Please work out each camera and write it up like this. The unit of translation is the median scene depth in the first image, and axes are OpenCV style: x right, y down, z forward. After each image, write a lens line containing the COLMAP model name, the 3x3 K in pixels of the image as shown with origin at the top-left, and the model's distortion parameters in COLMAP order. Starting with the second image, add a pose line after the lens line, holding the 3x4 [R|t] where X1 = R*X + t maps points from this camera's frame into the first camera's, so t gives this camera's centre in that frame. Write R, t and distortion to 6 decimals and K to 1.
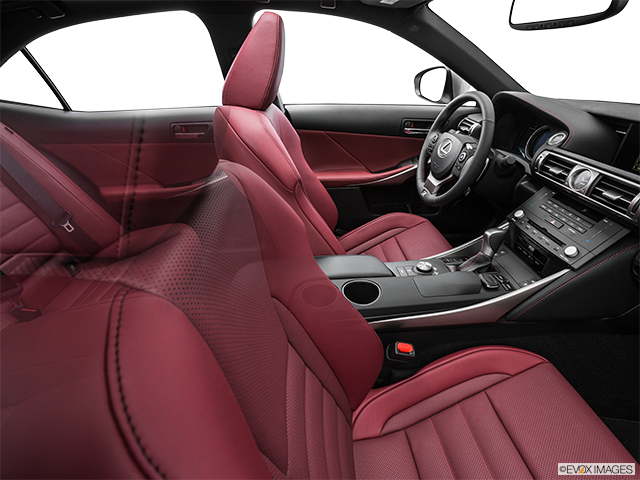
lens RADIAL K [[345.8, 0, 335.2], [0, 345.8, 236.6], [0, 0, 1]] dist [-0.040721, 0.005511]
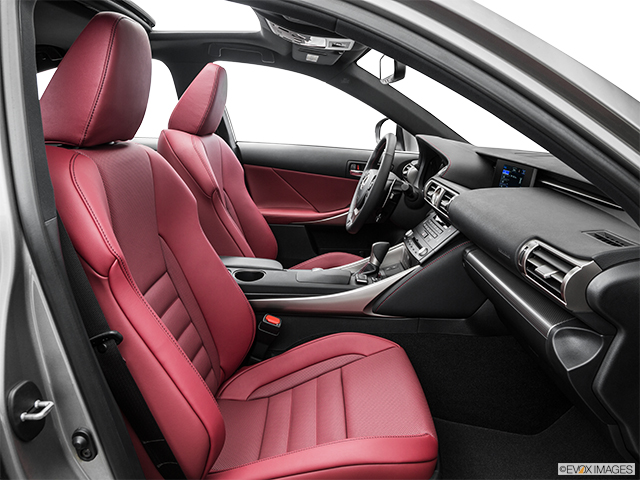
lens RADIAL K [[485.6, 0, 324.7], [0, 485.6, 237.8], [0, 0, 1]] dist [-0.132123, 0.061829]
pose [[0.994274, 0.075227, -0.075894, 0.327998], [-0.091051, 0.968158, -0.233194, 0.287503], [0.055935, 0.238769, 0.969464, -0.451217]]
